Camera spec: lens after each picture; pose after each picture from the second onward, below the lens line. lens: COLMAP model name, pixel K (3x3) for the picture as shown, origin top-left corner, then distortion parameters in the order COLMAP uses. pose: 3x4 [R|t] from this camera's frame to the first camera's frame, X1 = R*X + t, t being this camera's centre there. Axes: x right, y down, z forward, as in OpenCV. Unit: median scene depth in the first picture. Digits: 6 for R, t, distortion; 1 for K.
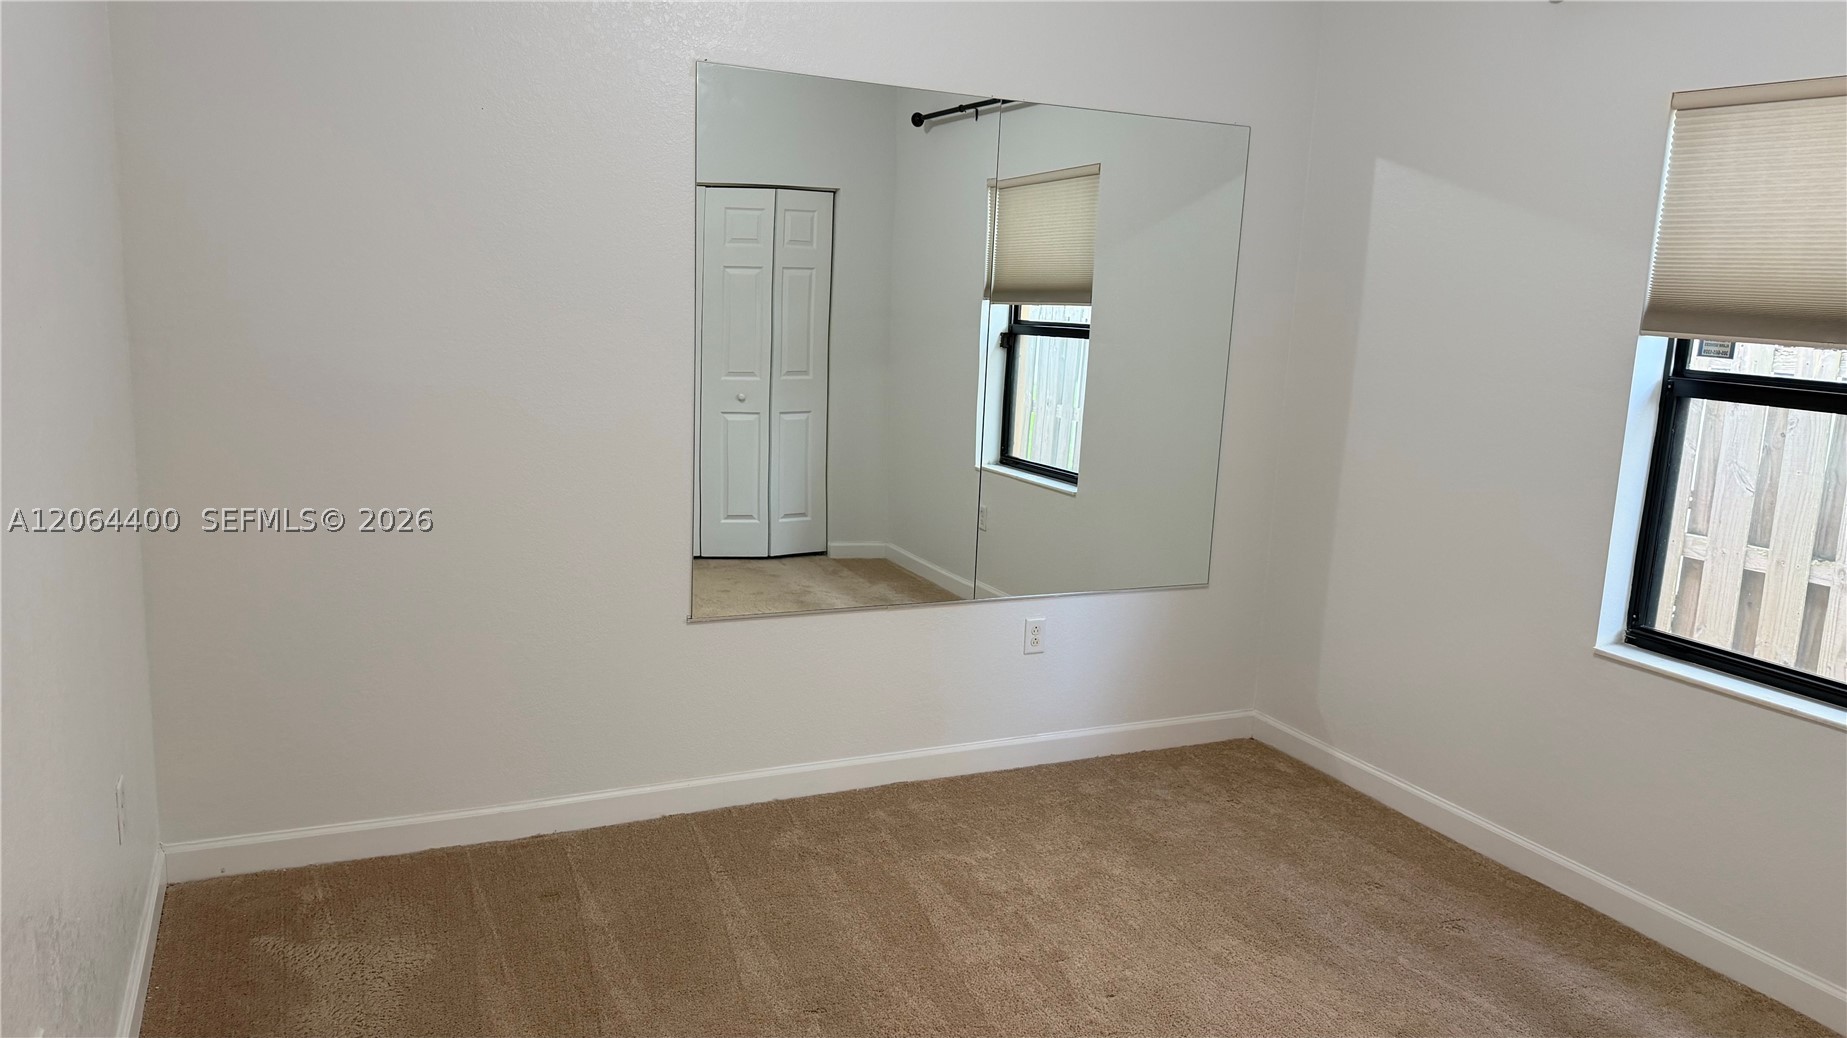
lens RADIAL K [[1329.7, 0, 923.5], [0, 1329.7, 519.0], [0, 0, 1]] dist [-0.074140, 0.004246]
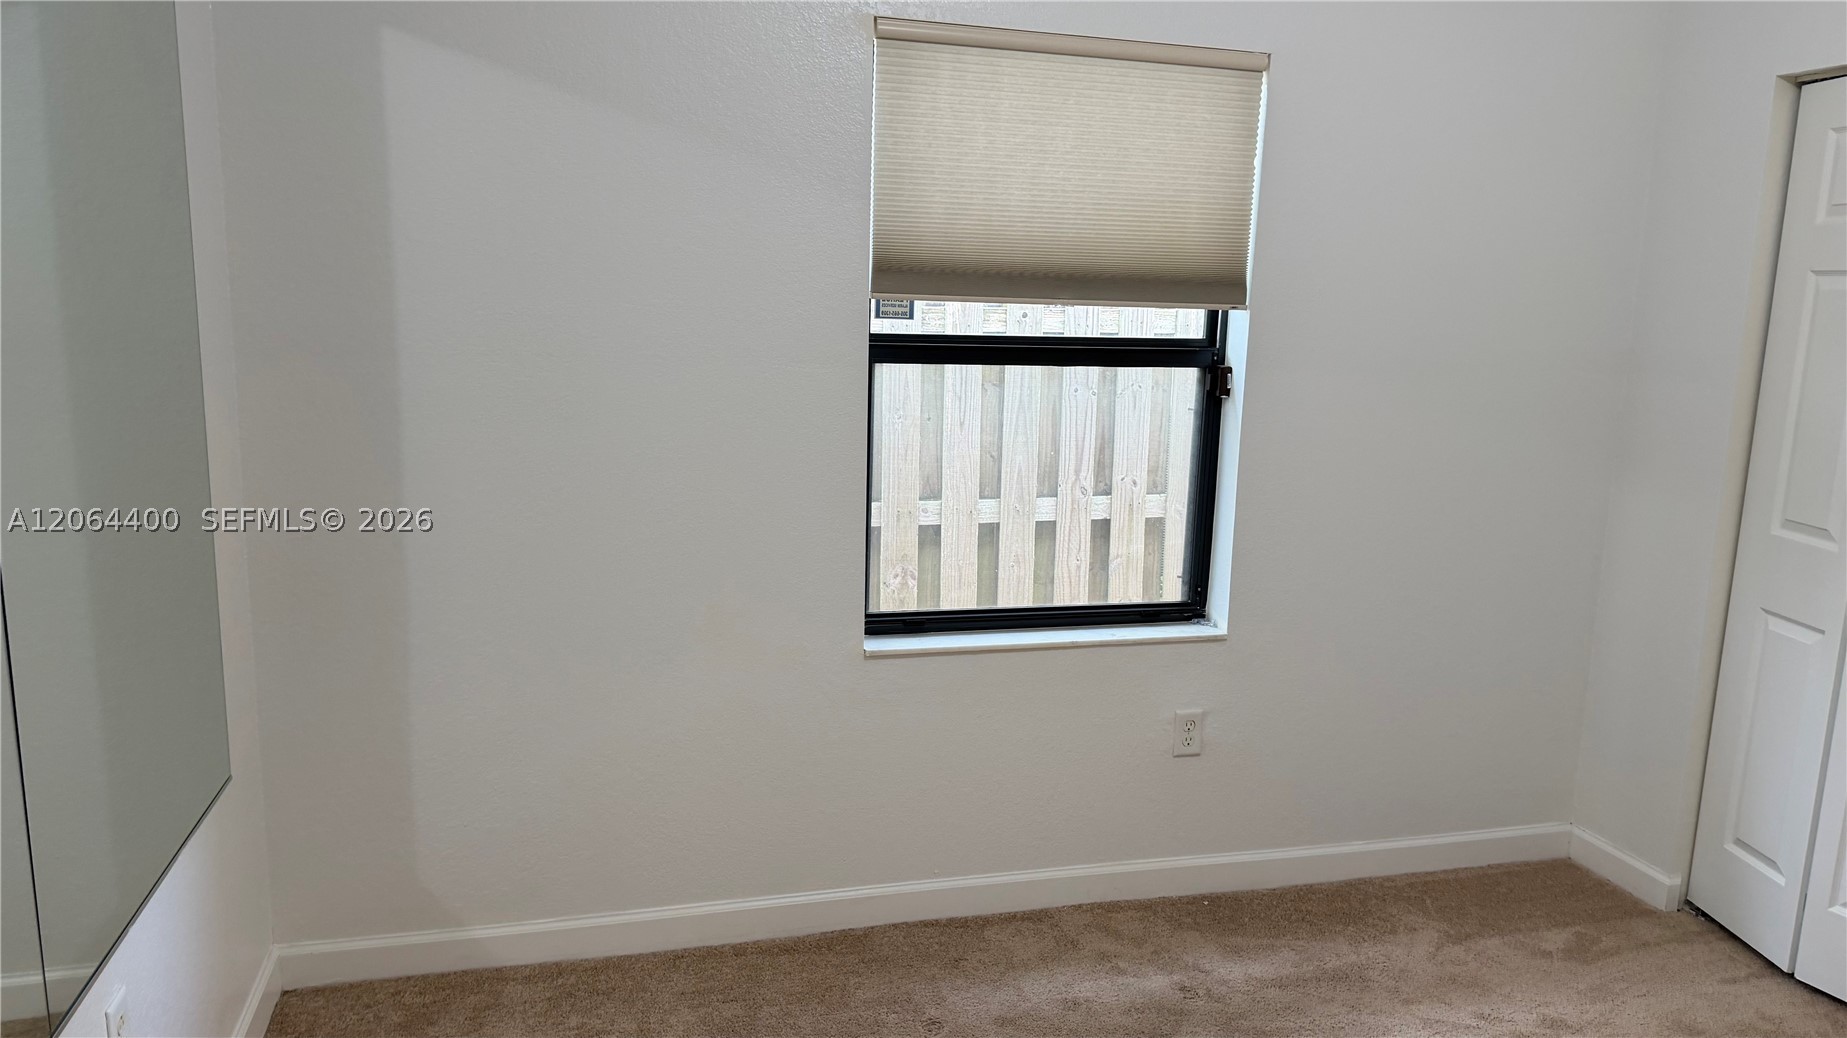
lens RADIAL K [[1290.5, 0, 923.5], [0, 1290.5, 519.0], [0, 0, 1]] dist [0.109393, -0.000971]
pose [[0.167510, -0.204378, 0.964453, -0.351446], [0.149166, 0.972267, 0.180126, -0.158340], [-0.974520, 0.113690, 0.193351, 0.857471]]
